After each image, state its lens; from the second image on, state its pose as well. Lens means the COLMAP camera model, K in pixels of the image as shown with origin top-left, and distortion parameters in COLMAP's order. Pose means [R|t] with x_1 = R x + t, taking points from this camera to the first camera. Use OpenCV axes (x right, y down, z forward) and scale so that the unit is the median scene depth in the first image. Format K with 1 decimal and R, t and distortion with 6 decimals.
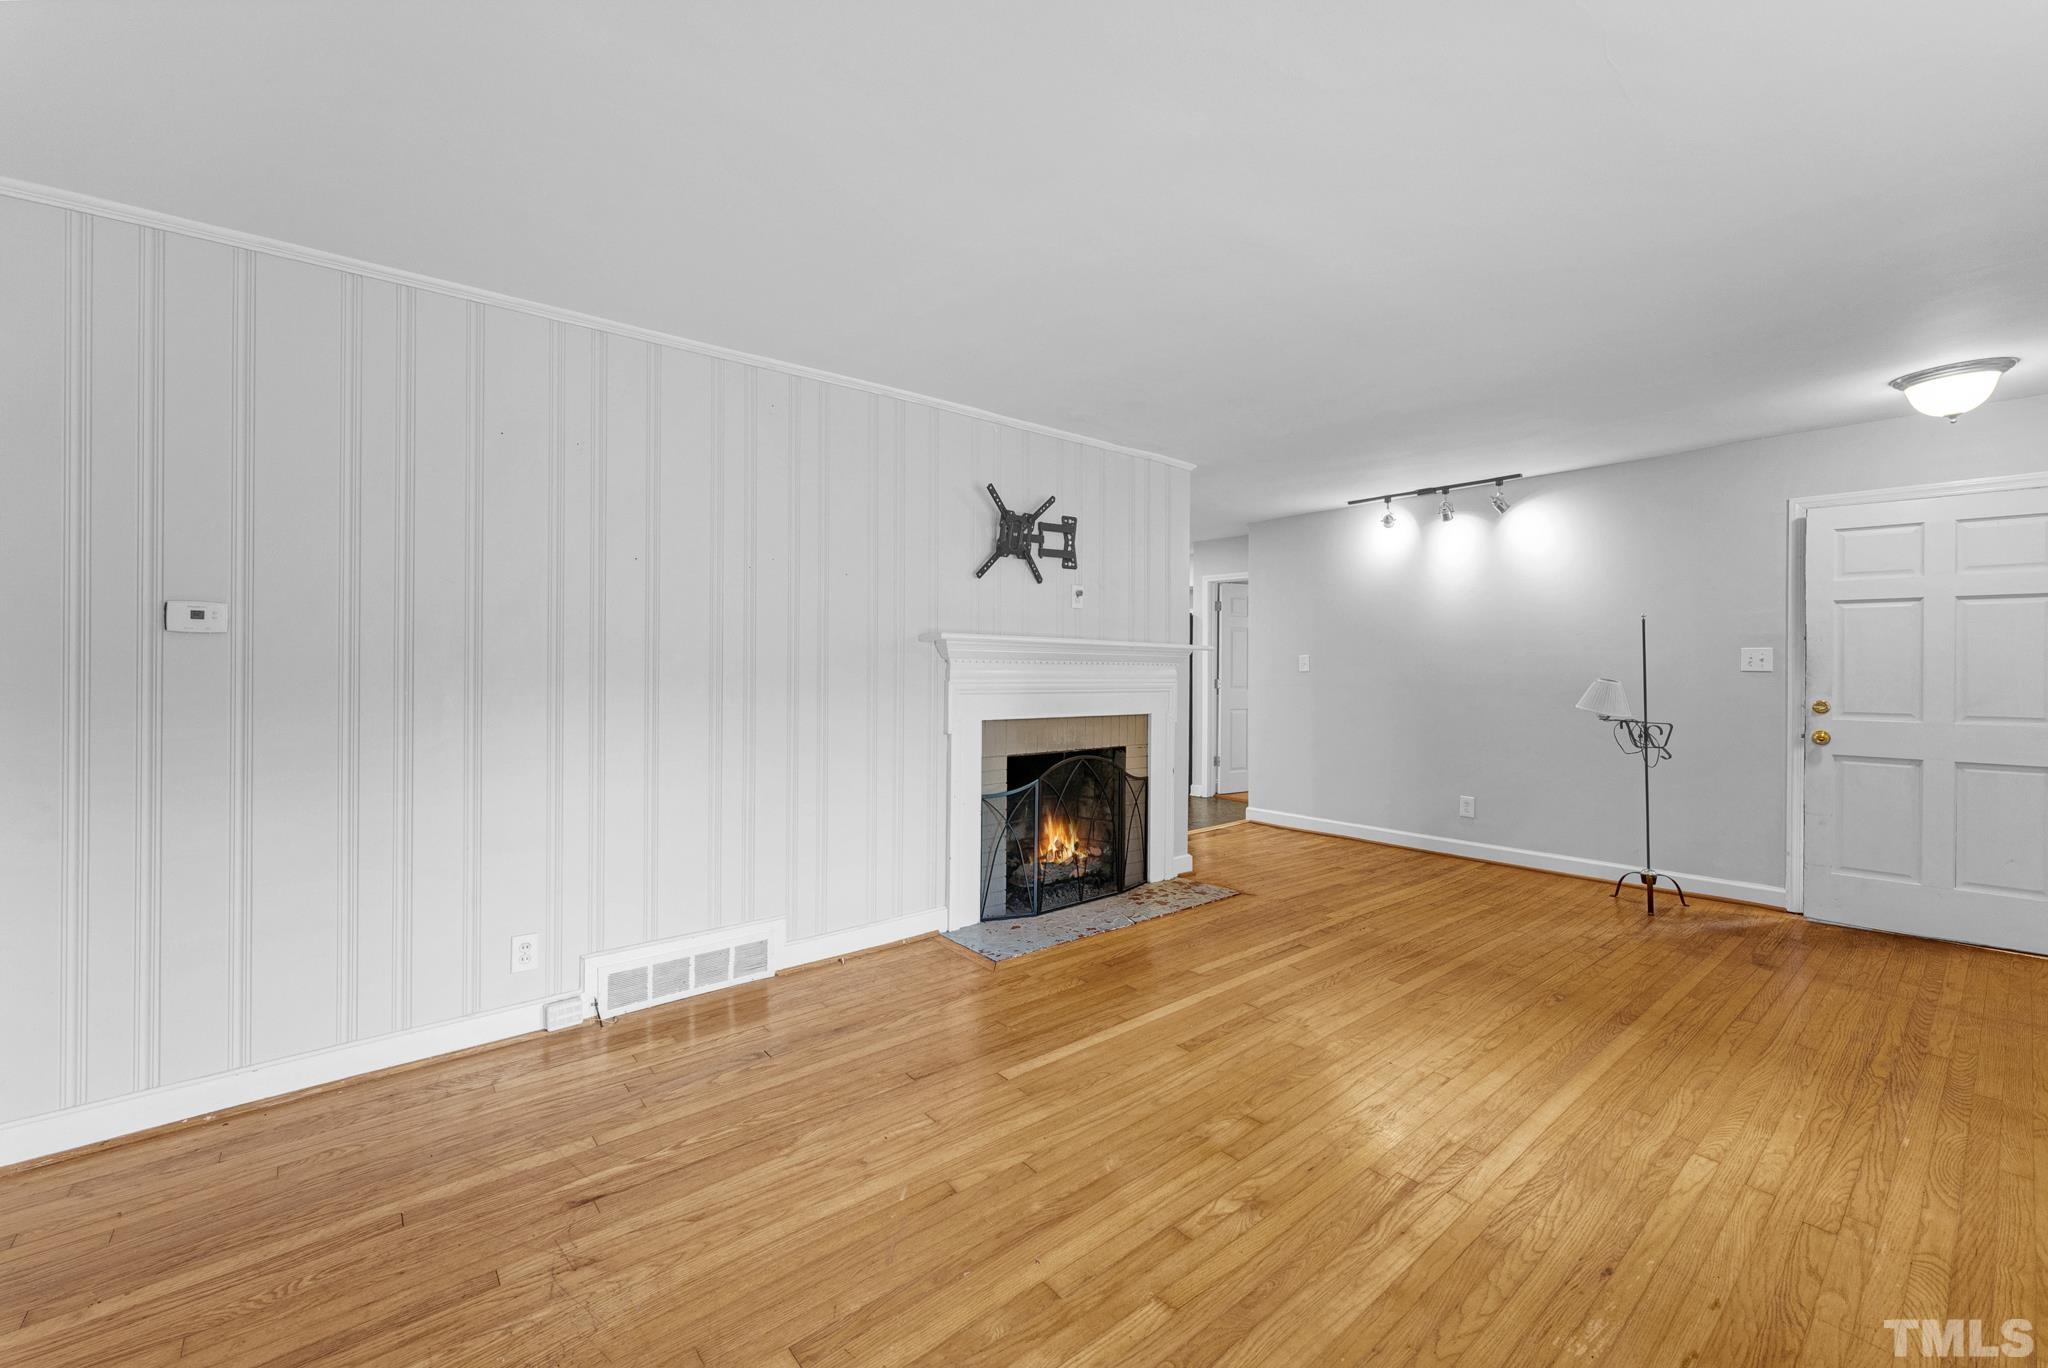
lens RADIAL K [[826.2, 0, 1020.6], [0, 826.2, 684.3], [0, 0, 1]] dist [-0.000081, -0.000499]
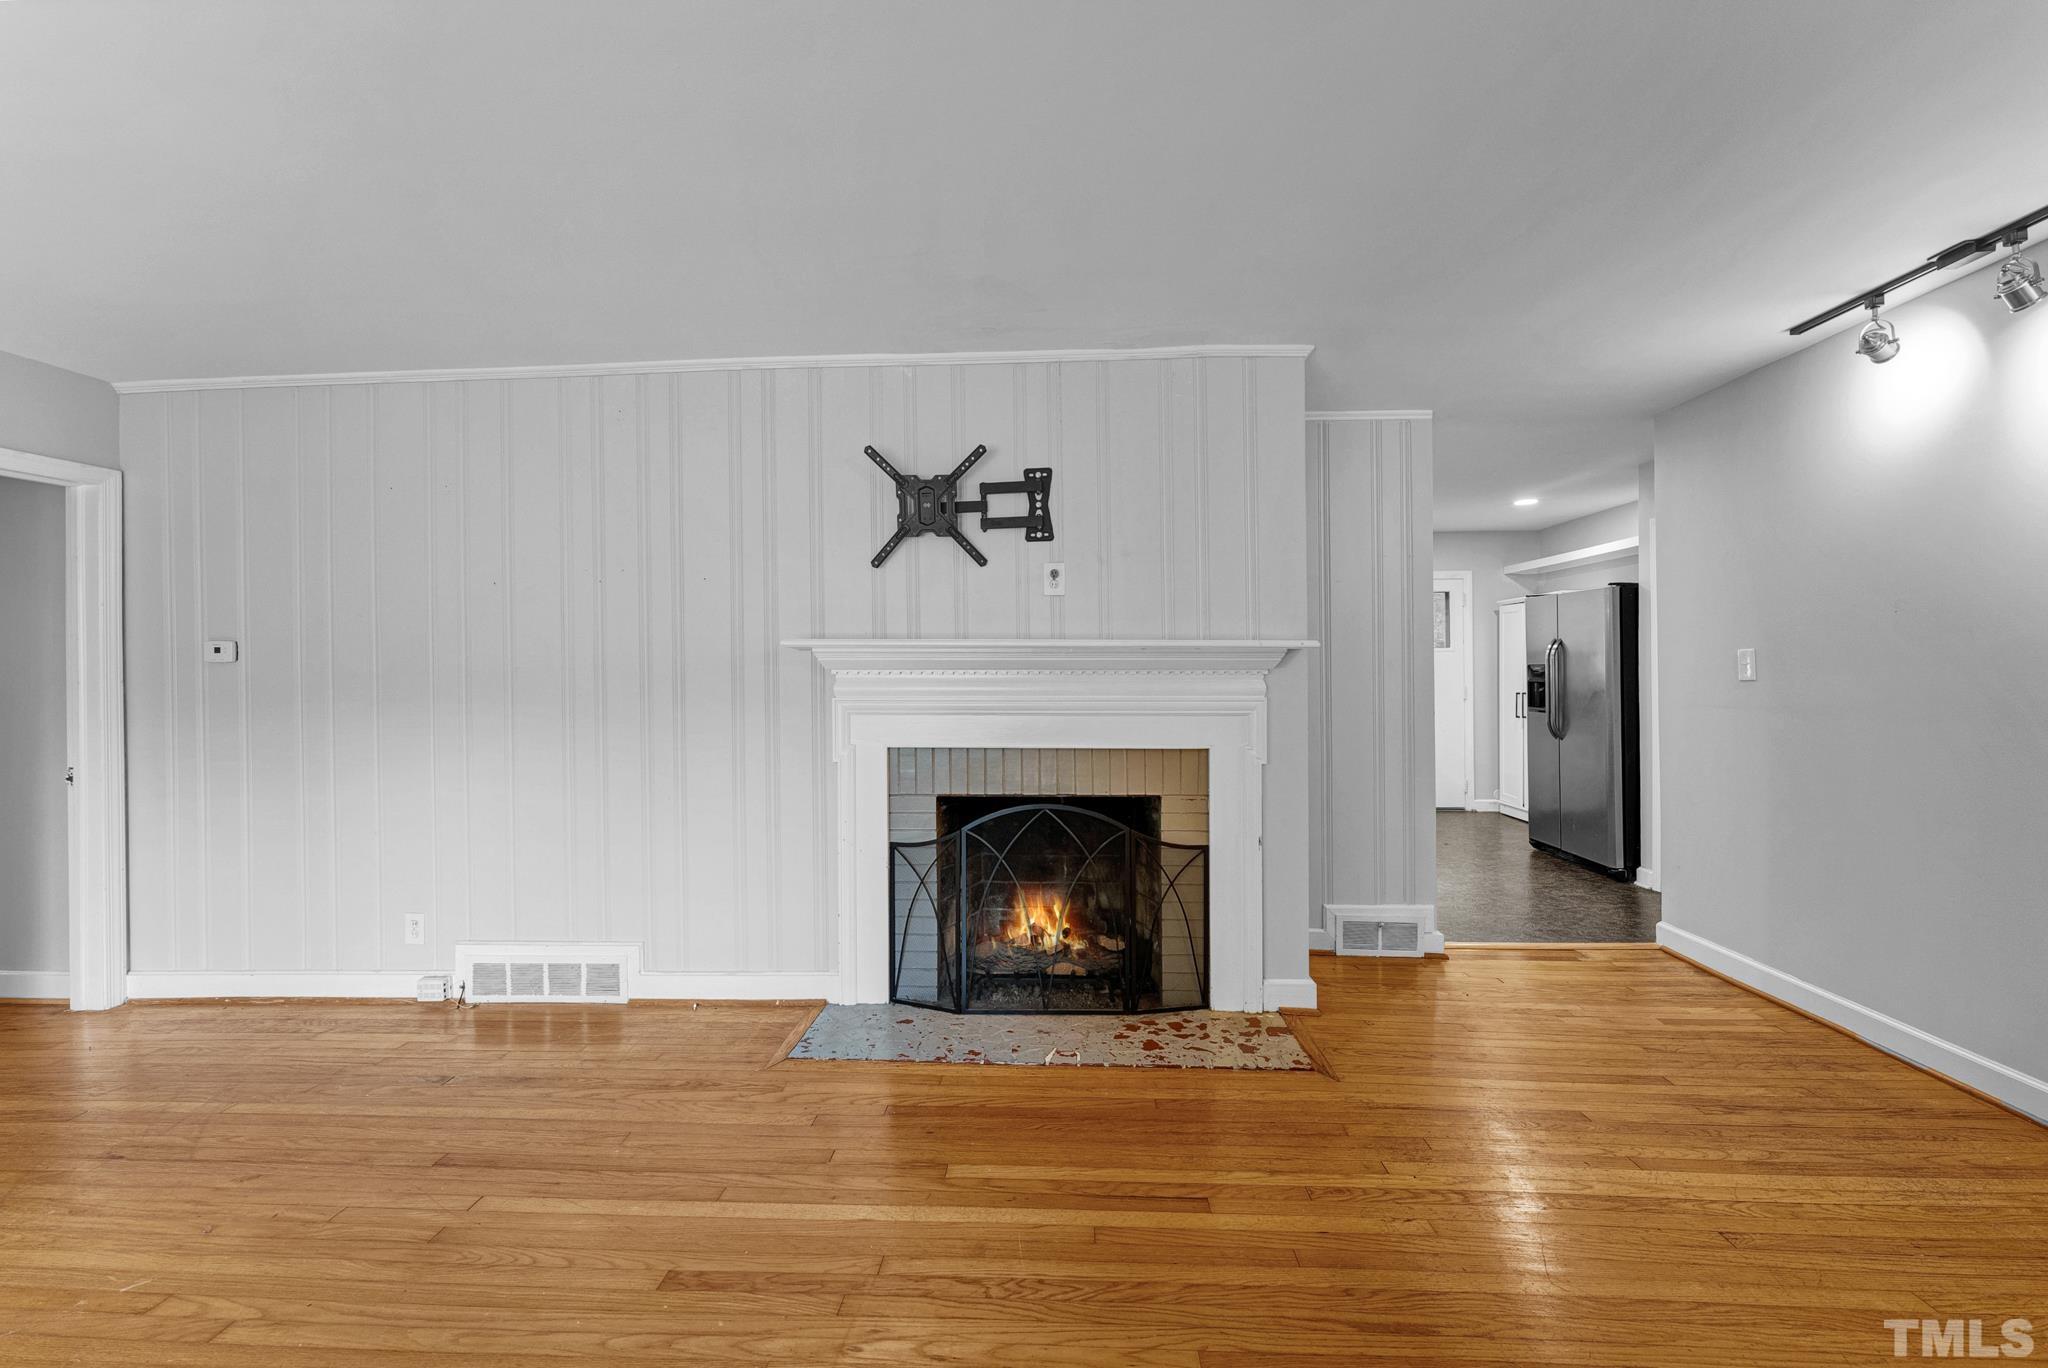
lens RADIAL K [[843.1, 0, 1024.0], [0, 843.1, 684.0], [0, 0, 1]] dist [0.001118, 0.000231]
pose [[0.734811, -0.000504, -0.678272, 0.579358], [-0.003985, 0.999979, -0.005060, -0.012907], [0.678260, 0.006421, 0.734794, 0.483006]]
